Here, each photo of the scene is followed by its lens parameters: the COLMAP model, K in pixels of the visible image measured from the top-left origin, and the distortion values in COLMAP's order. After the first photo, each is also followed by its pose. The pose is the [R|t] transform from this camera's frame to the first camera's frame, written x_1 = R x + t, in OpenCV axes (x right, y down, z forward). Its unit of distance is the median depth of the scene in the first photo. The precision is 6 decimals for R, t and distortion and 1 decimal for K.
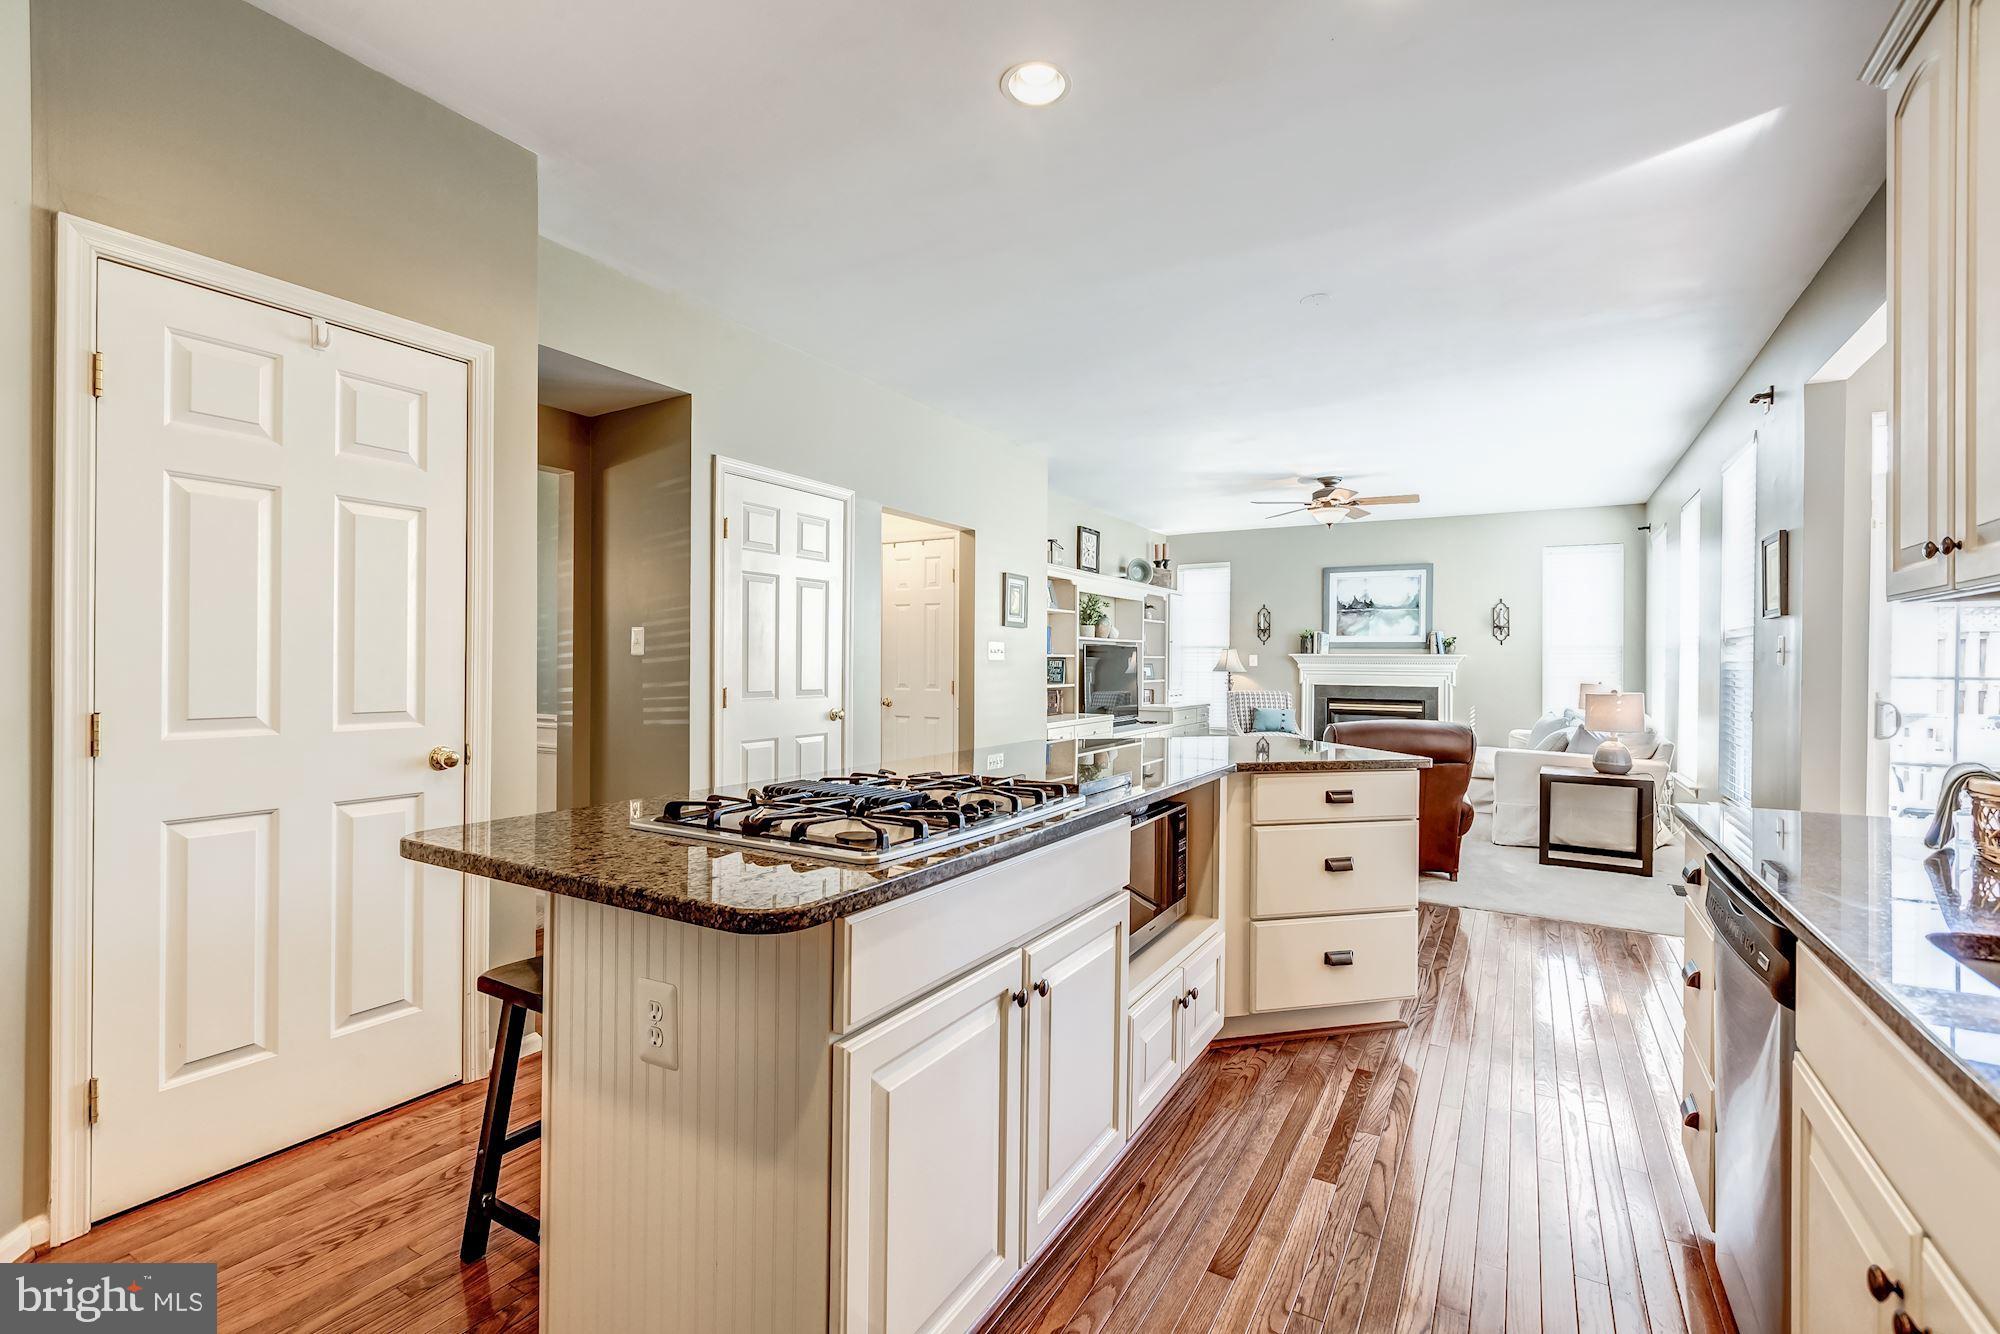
lens RADIAL K [[891.9, 0, 1005.2], [0, 891.9, 660.2], [0, 0, 1]] dist [0.001428, 0.000120]
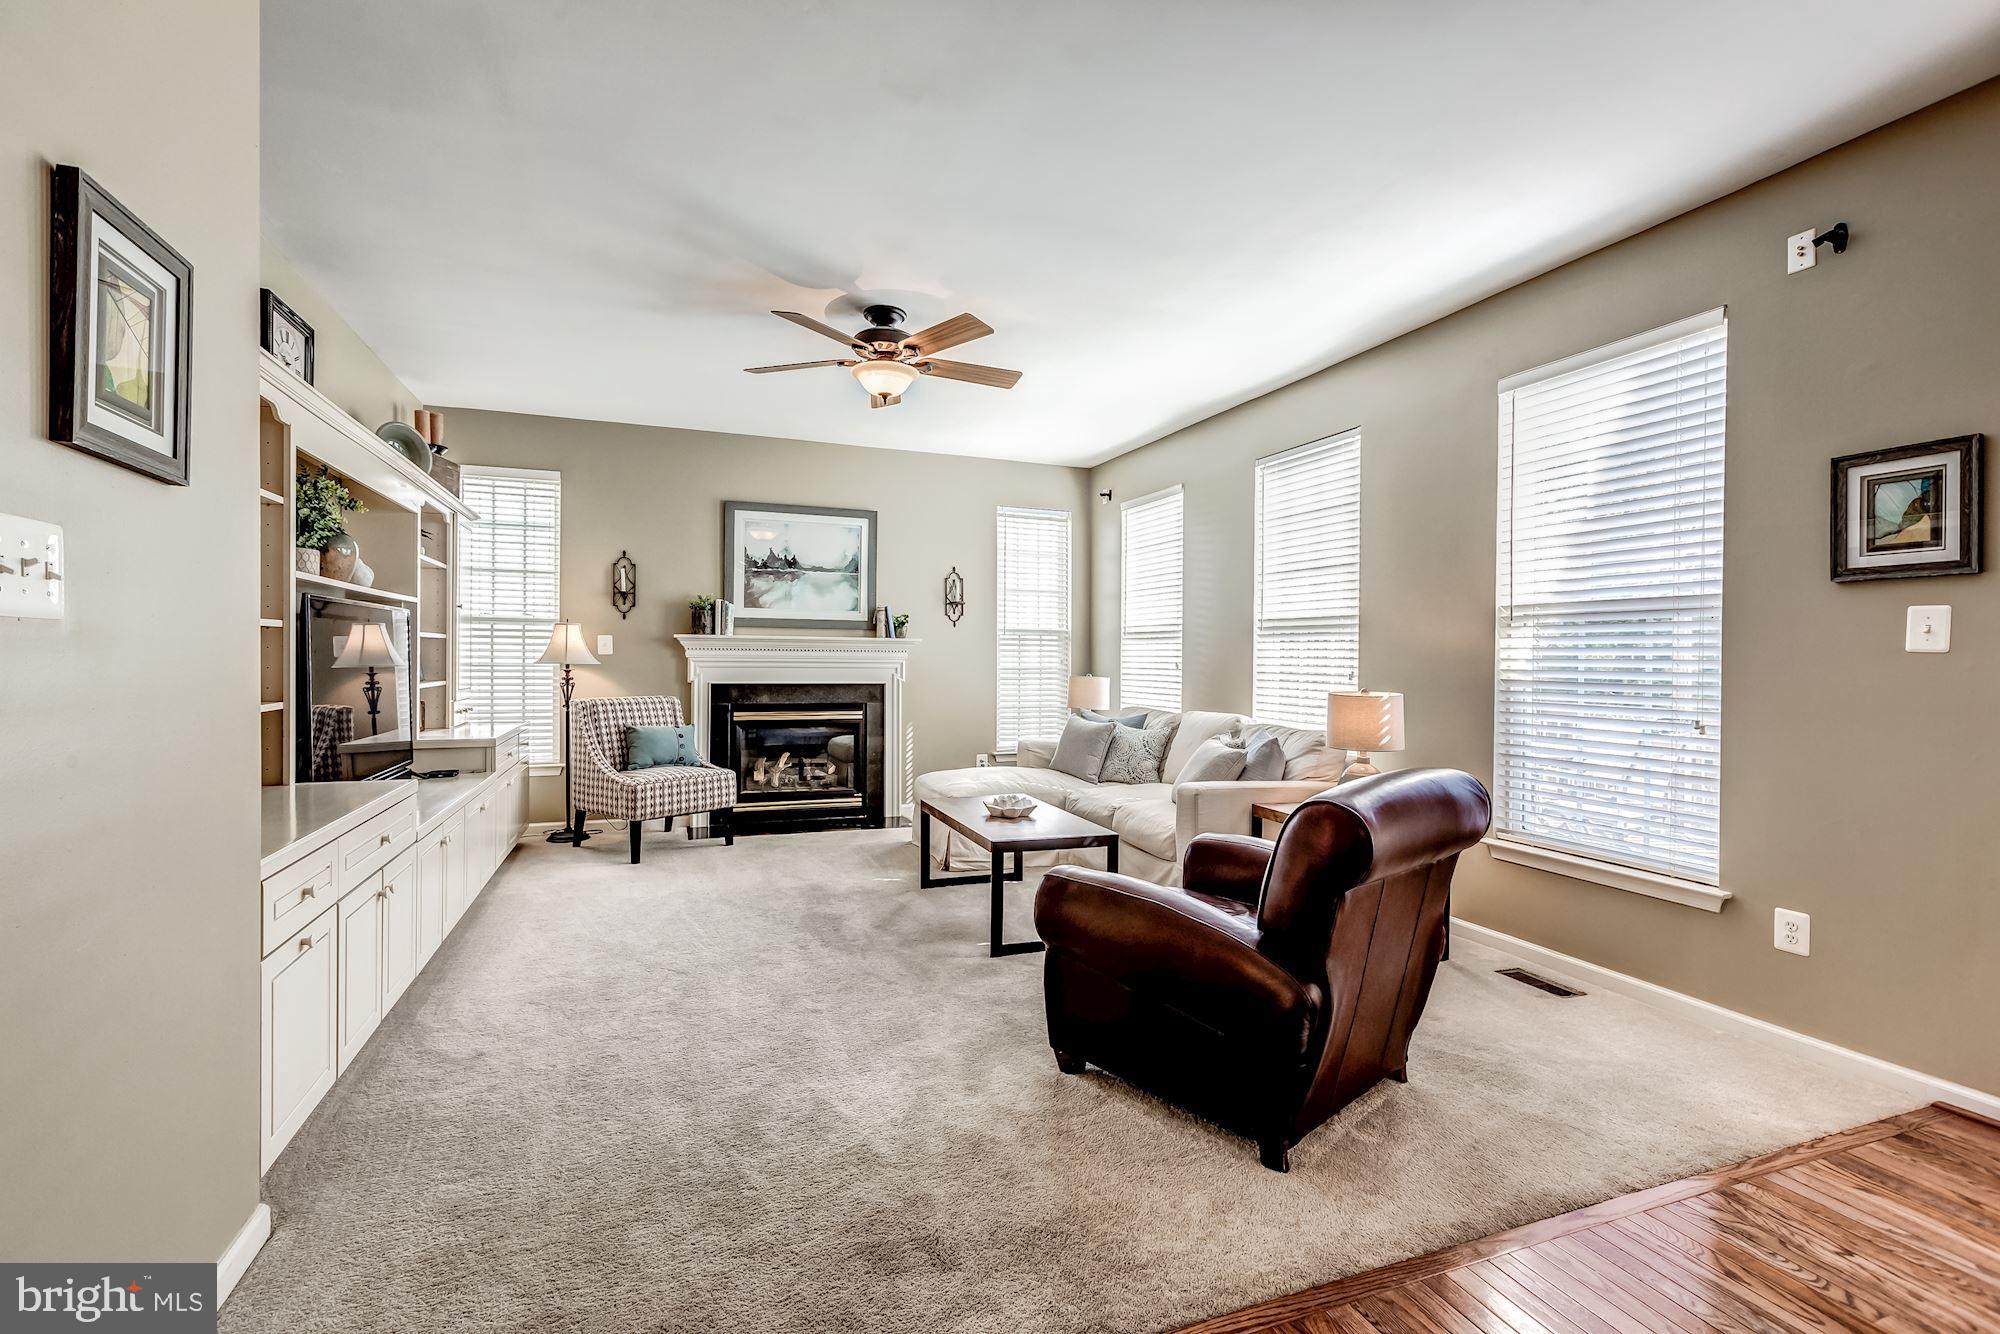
lens RADIAL K [[891.9, 0, 995.2], [0, 891.9, 660.0], [0, 0, 1]] dist [0.001428, 0.000120]
pose [[0.632975, -0.001853, 0.774170, -0.015594], [-0.007279, 0.999939, 0.008345, 0.004080], [-0.774138, -0.010917, 0.632923, 0.461963]]
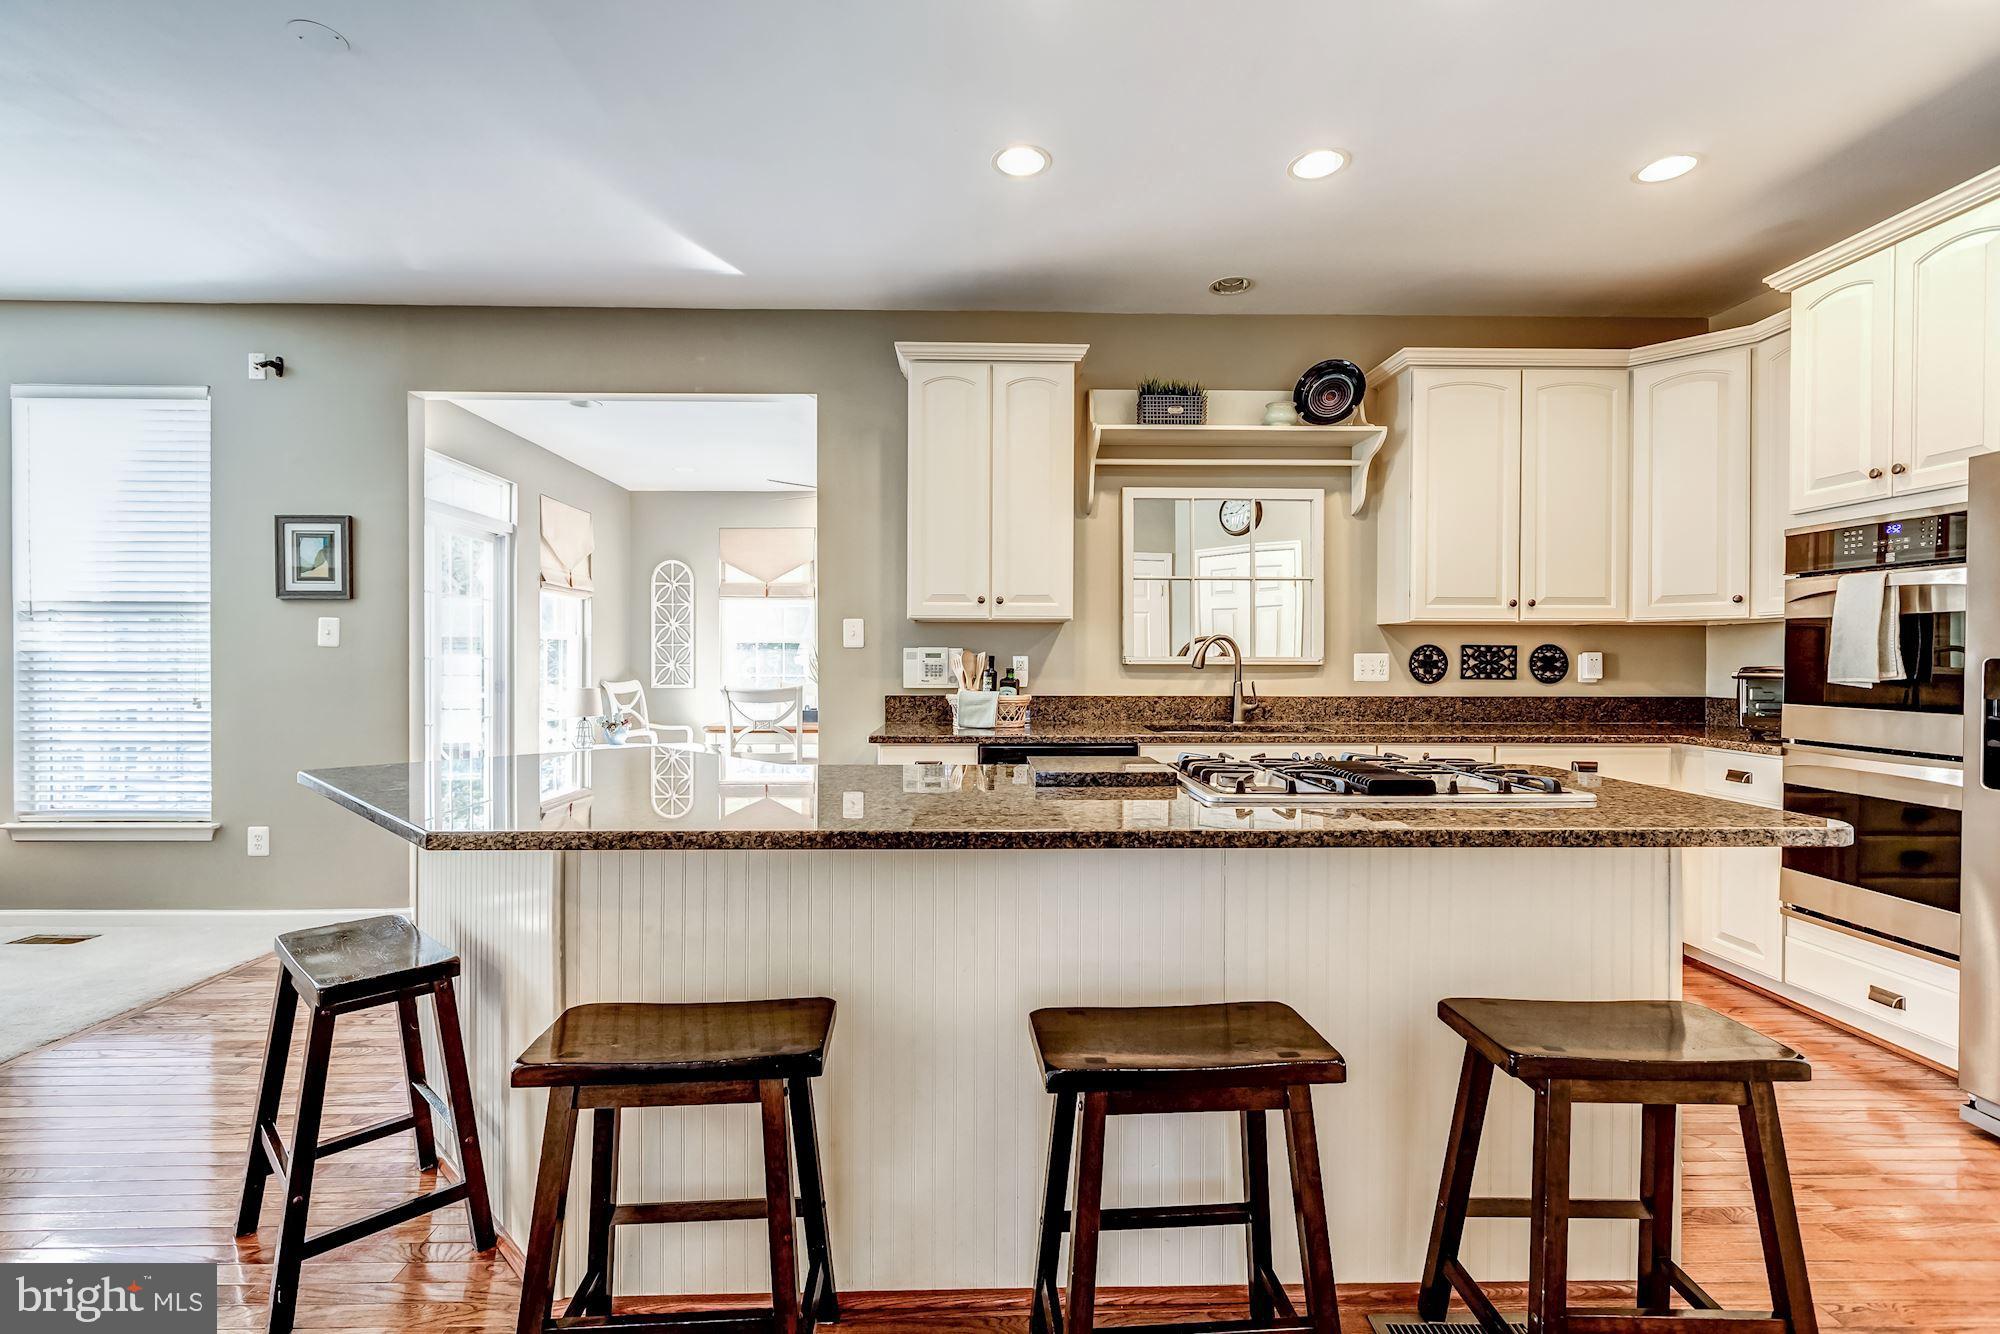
lens RADIAL K [[891.9, 0, 991.4], [0, 891.9, 661.0], [0, 0, 1]] dist [0.001428, 0.000120]
pose [[-0.521113, -0.012762, 0.853392, -0.159402], [-0.009580, 0.999913, 0.009103, 0.002095], [-0.853434, -0.003432, -0.521189, 0.369230]]
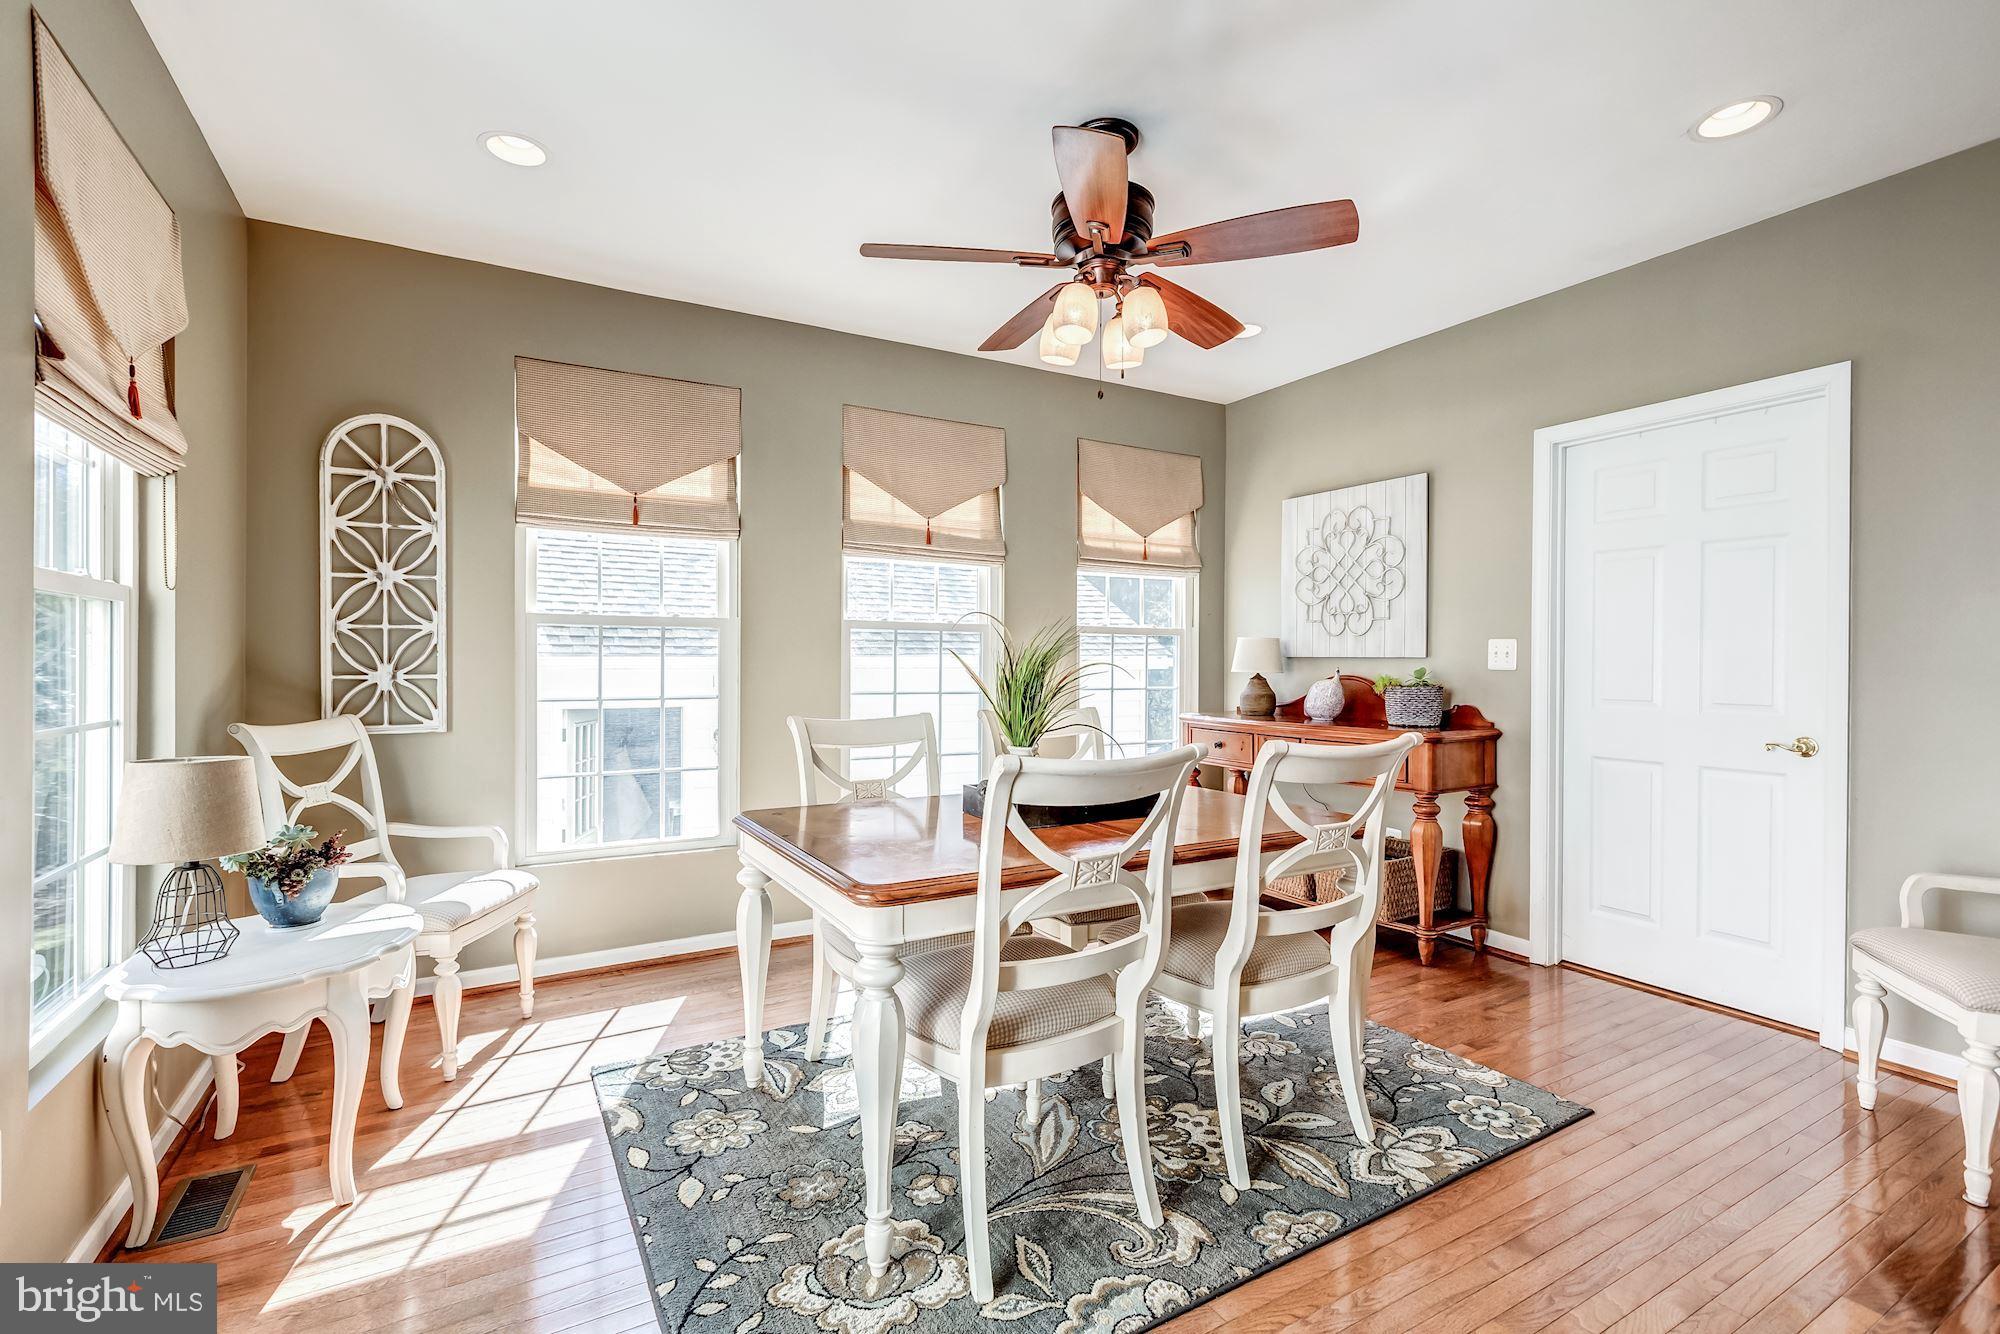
lens RADIAL K [[891.9, 0, 1005.7], [0, 891.9, 665.0], [0, 0, 1]] dist [0.001428, 0.000120]
pose [[-0.870449, -0.016084, 0.491997, 0.324505], [-0.014453, 0.999870, 0.007117, 0.006125], [-0.492047, -0.000916, -0.870568, 0.366795]]
